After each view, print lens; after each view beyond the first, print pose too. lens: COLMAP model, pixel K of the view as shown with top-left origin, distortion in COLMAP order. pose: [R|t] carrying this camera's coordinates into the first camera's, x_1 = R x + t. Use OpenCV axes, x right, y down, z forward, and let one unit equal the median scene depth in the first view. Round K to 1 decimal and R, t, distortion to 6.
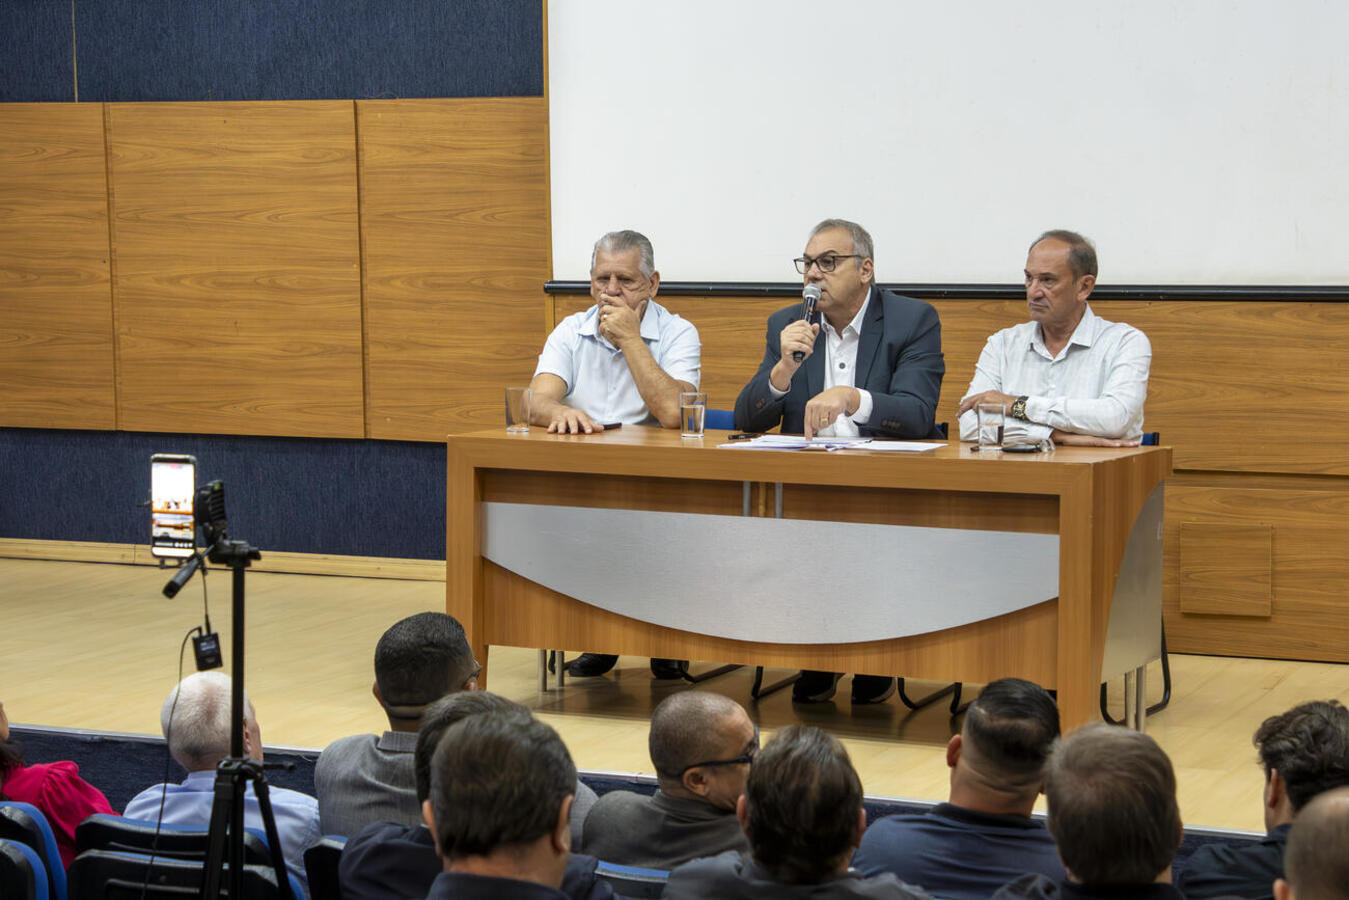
lens RADIAL K [[3108.2, 0, 674.8], [0, 3108.2, 450.2], [0, 0, 1]] dist [0.090974, 0.000000]
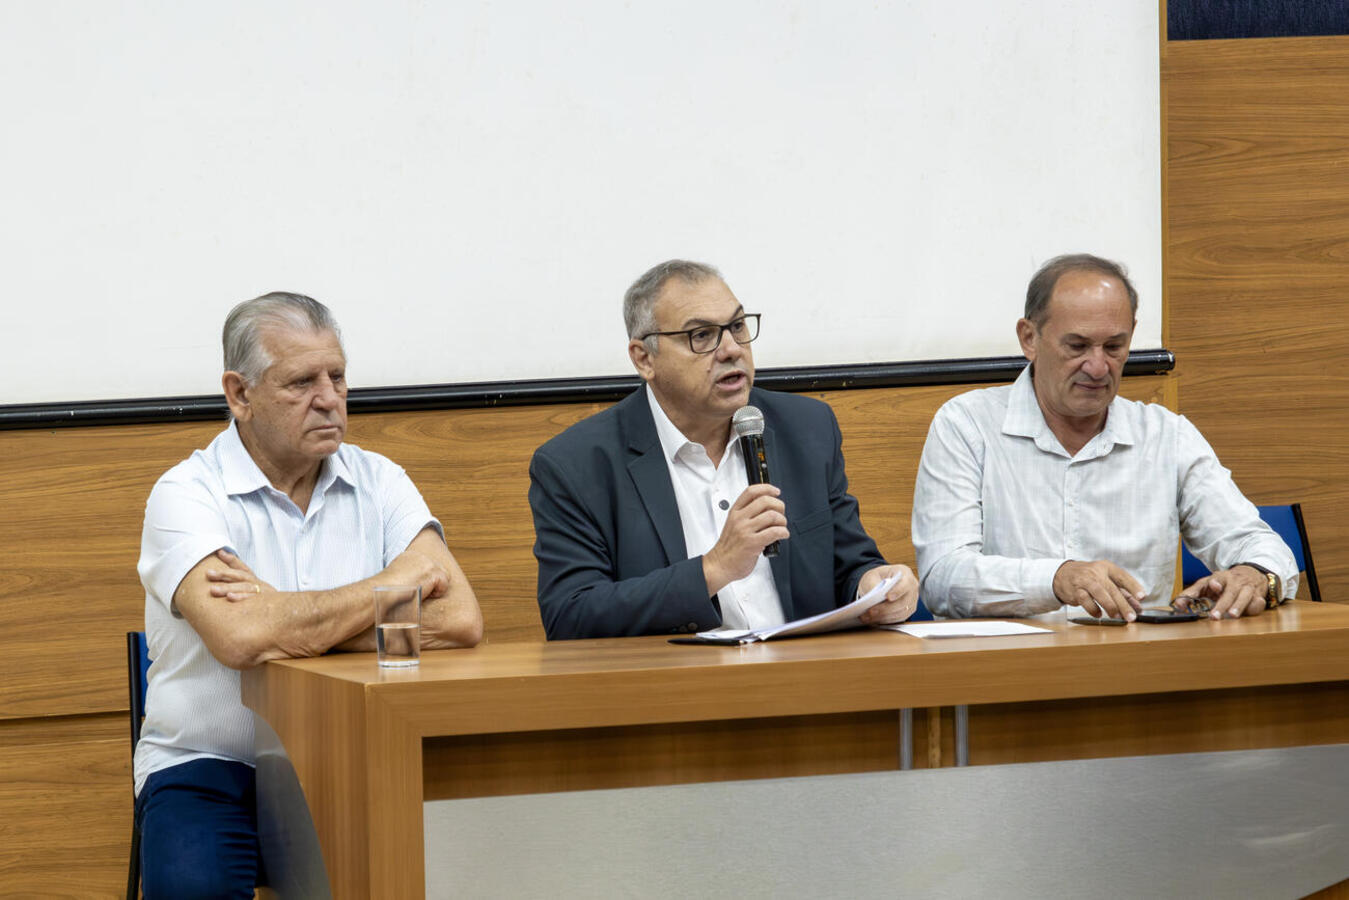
lens RADIAL K [[4678.0, 0, 674.5], [0, 4678.0, 450.0], [0, 0, 1]] dist [0.252214, 0.000000]
pose [[0.715238, -0.054036, 0.696789, -0.585521], [0.091932, 0.995617, -0.017157, -0.025626], [-0.692808, 0.076329, 0.717071, 0.390884]]
